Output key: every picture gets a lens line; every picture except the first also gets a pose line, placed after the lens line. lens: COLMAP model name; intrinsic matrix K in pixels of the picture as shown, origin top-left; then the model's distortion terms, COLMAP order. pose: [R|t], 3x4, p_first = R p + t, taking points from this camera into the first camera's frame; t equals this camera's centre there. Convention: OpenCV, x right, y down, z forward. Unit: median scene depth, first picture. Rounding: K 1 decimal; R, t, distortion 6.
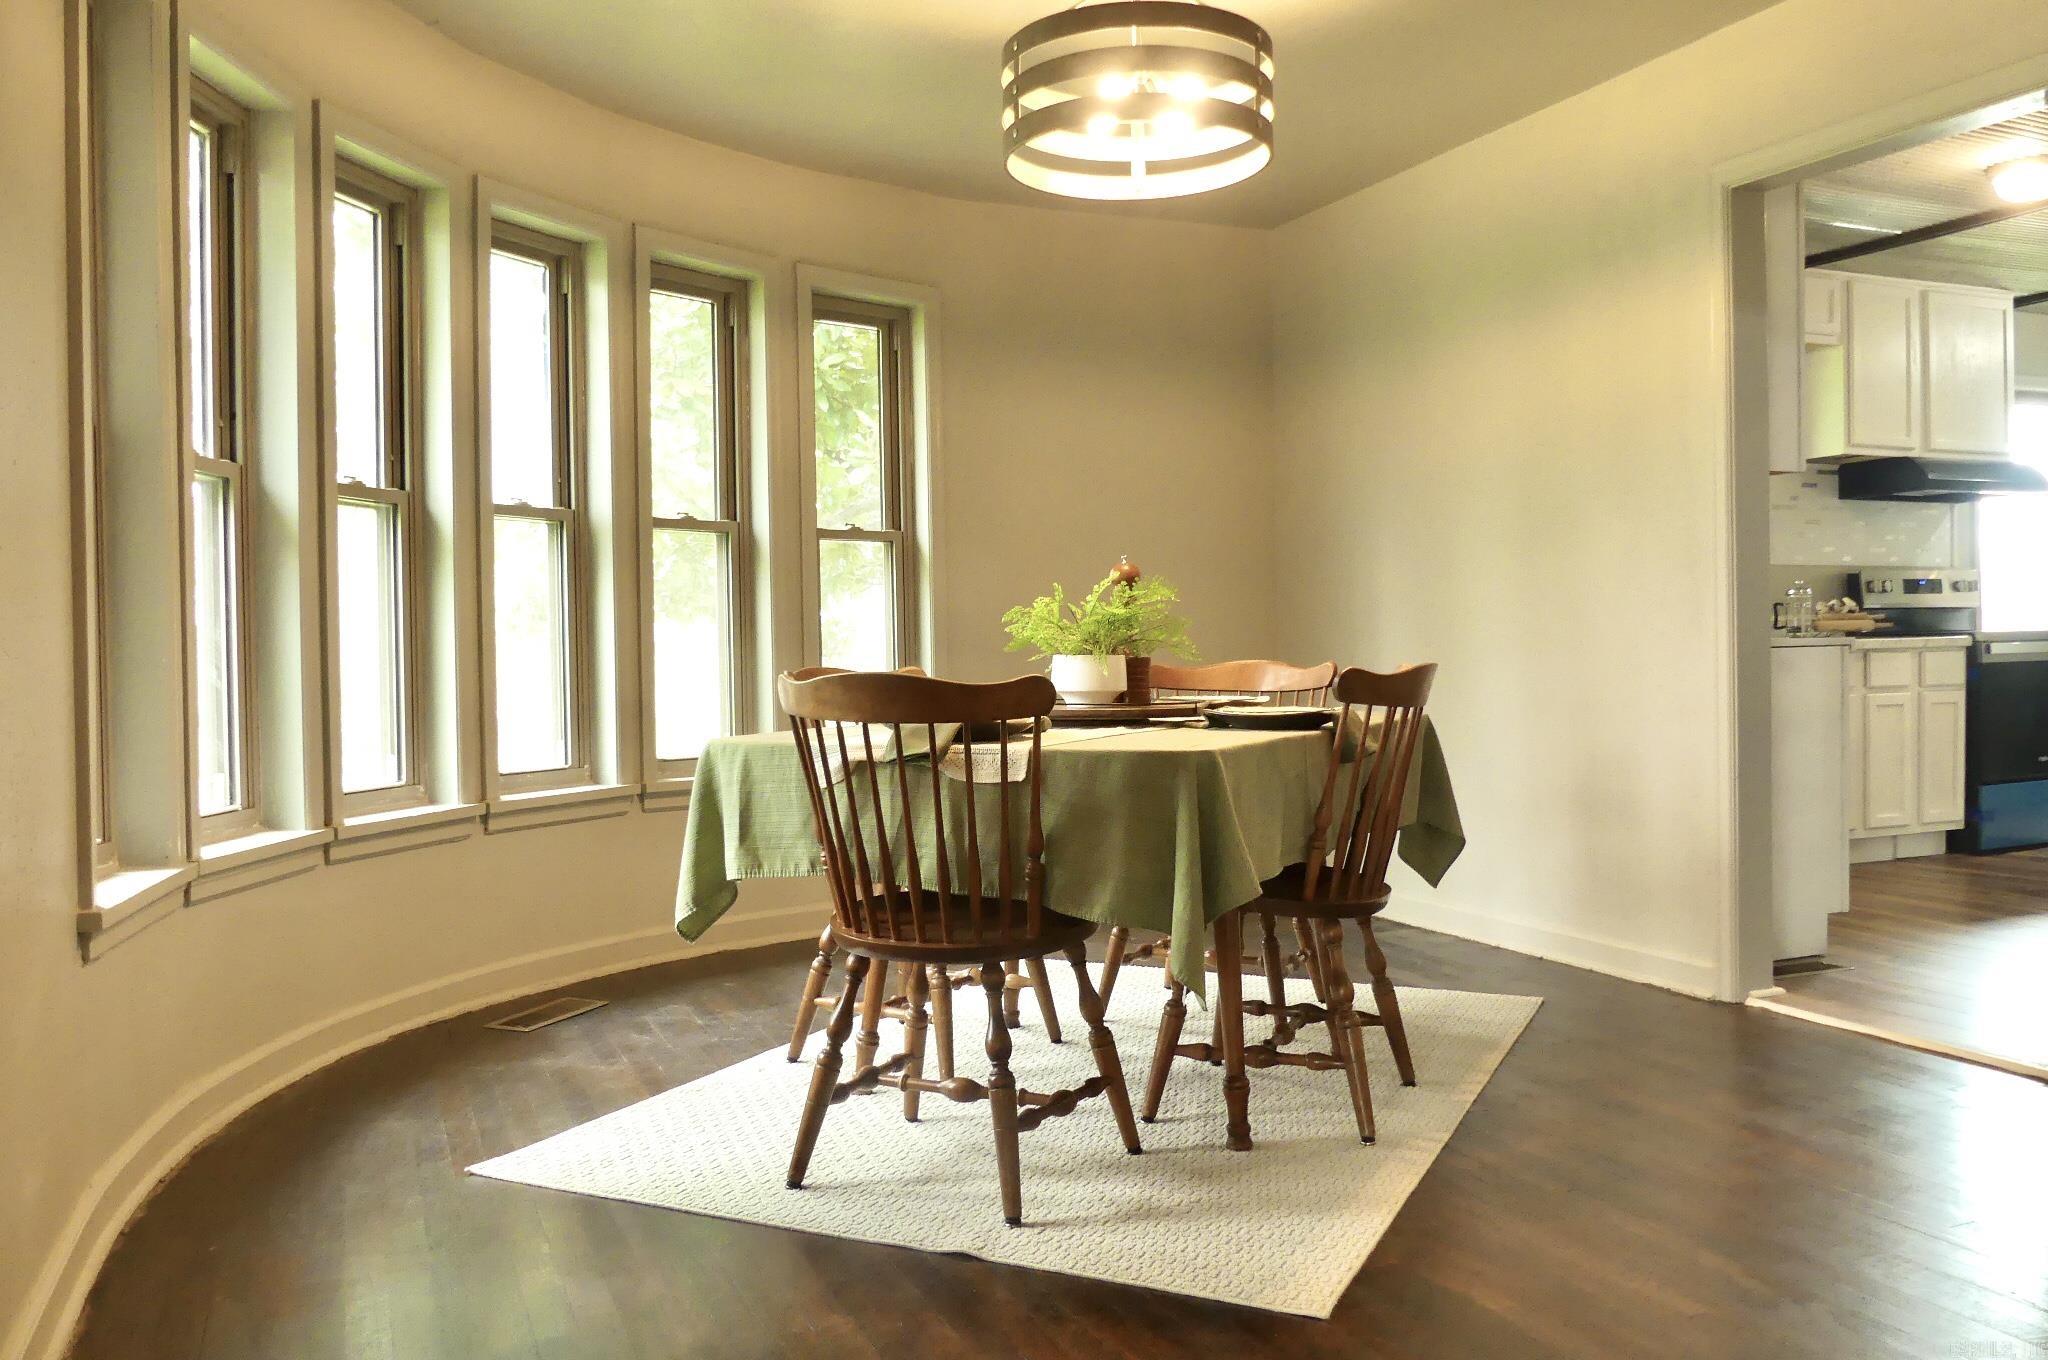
lens RADIAL K [[1613.5, 0, 1030.7], [0, 1613.5, 690.1], [0, 0, 1]] dist [-0.041598, 0.008109]
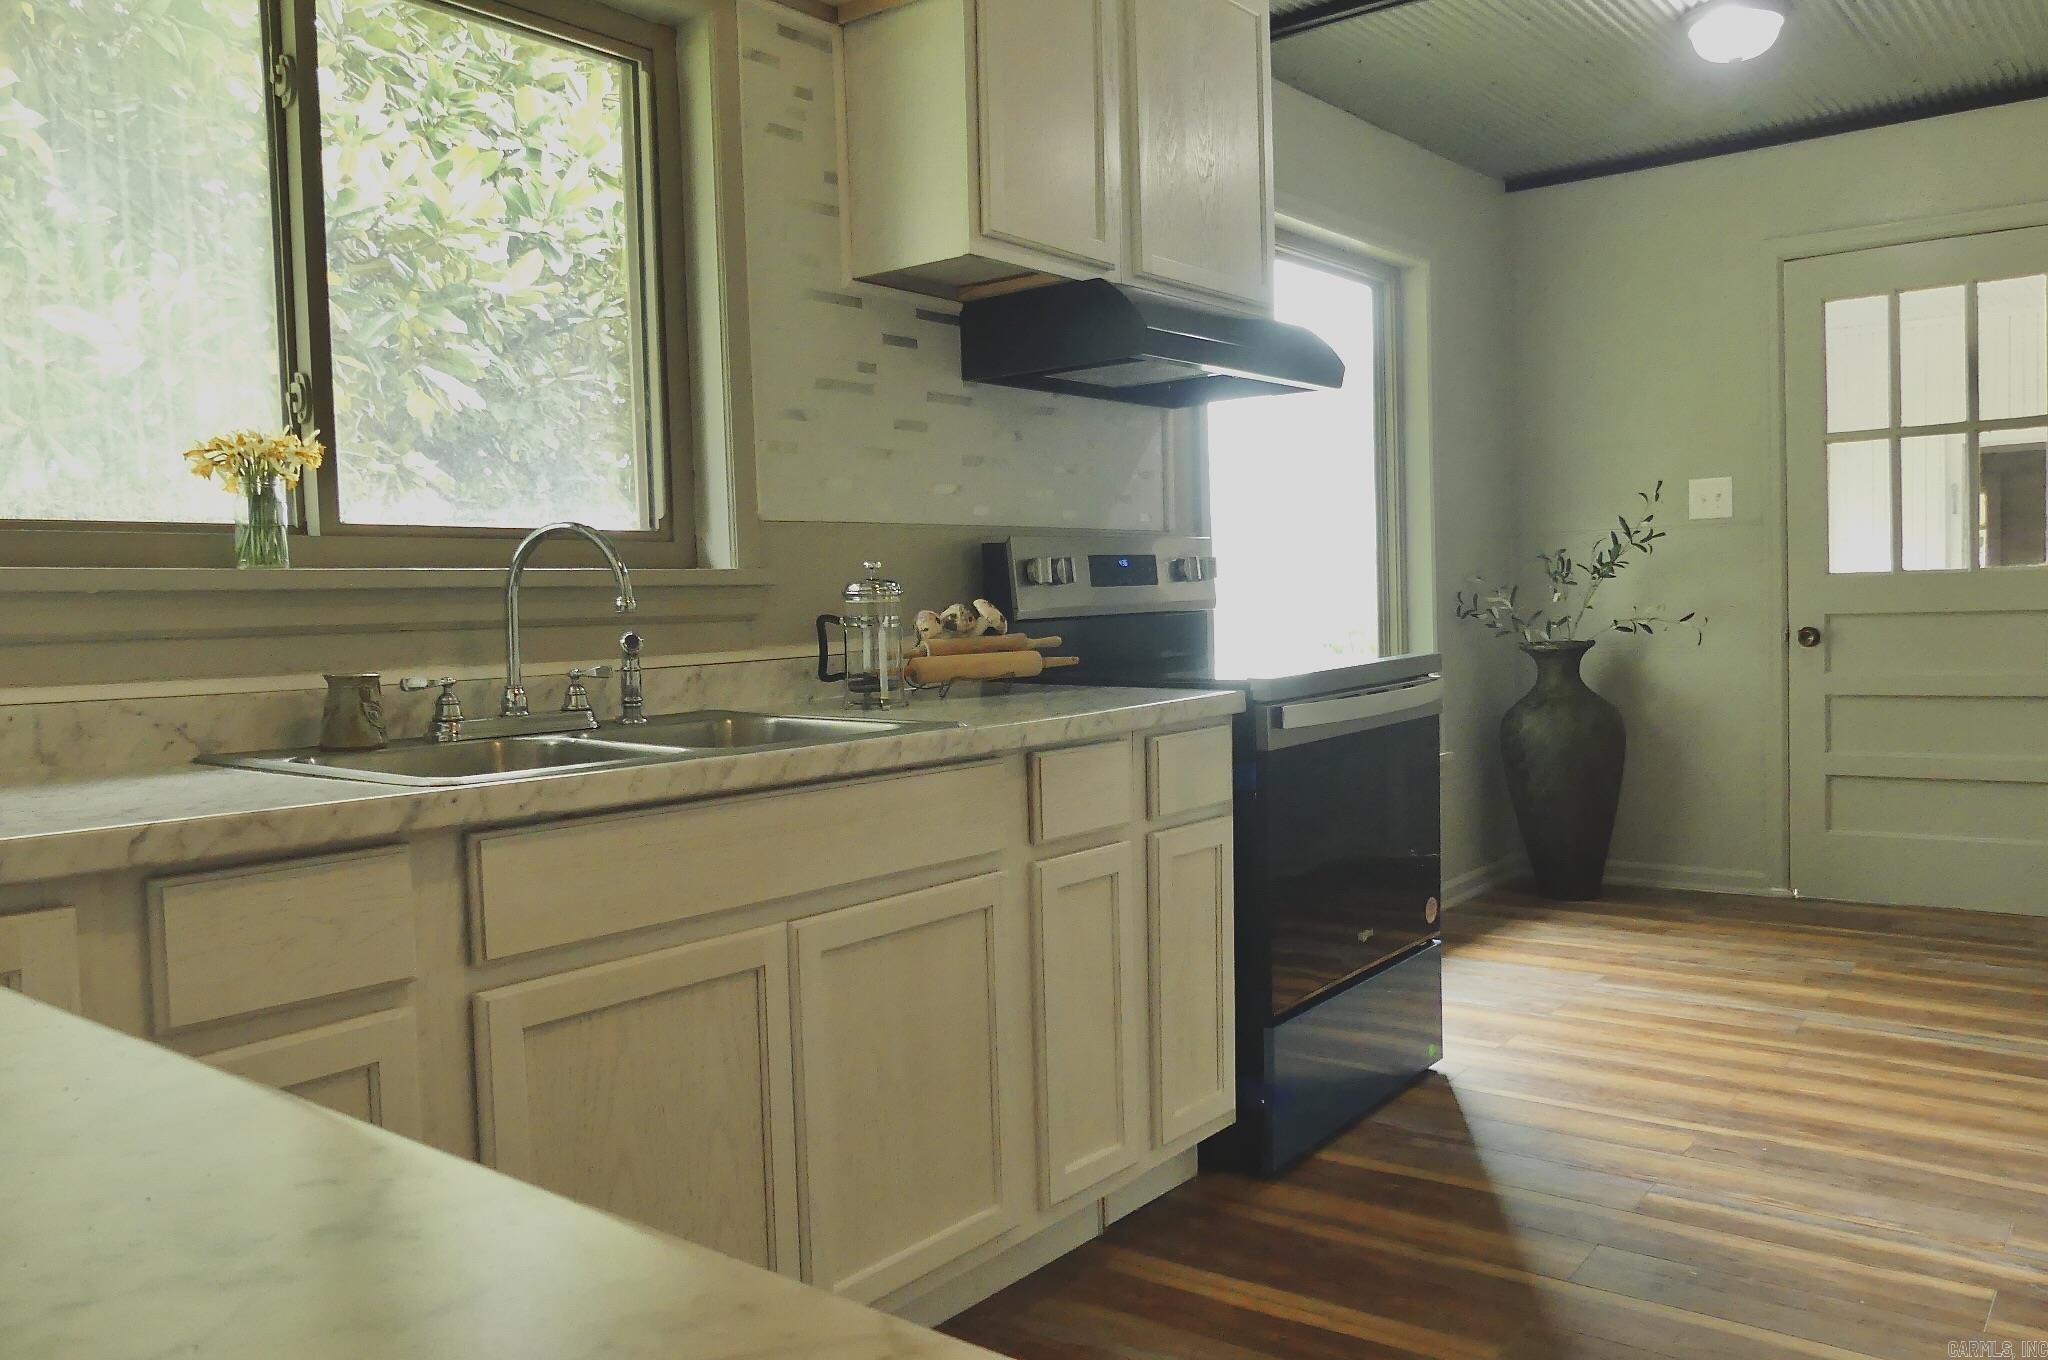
lens RADIAL K [[1558.2, 0, 1054.5], [0, 1558.2, 686.2], [0, 0, 1]] dist [-0.012317, -0.007324]
pose [[0.868806, -0.032472, 0.494087, 0.321122], [0.019808, 0.999328, 0.030848, -0.047168], [-0.494757, -0.017014, 0.868865, 0.627450]]
